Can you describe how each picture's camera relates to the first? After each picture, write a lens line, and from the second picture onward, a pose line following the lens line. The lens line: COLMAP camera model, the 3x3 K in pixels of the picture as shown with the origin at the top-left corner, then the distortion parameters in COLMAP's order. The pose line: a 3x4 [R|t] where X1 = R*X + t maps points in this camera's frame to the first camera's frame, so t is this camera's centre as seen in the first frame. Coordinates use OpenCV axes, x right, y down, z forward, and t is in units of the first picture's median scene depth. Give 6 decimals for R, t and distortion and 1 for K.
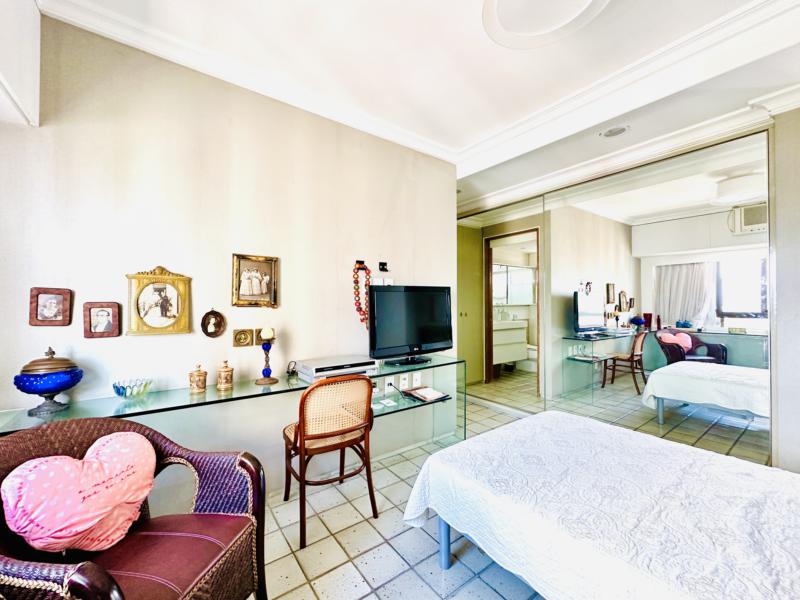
lens RADIAL K [[321.5, 0, 400.0], [0, 321.5, 300.1], [0, 0, 1]] dist [0.000142, 0.000367]
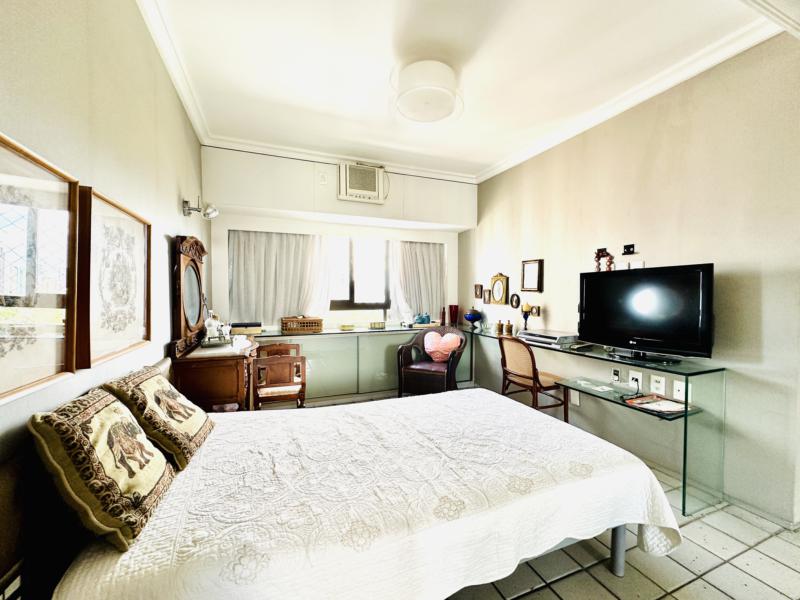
lens RADIAL K [[321.5, 0, 400.5], [0, 321.5, 295.2], [0, 0, 1]] dist [0.000142, 0.000367]
pose [[-0.243553, 0.010370, -0.969832, 1.111979], [0.006505, 0.999938, 0.009058, 0.015896], [0.969866, -0.004103, -0.243605, 0.655535]]
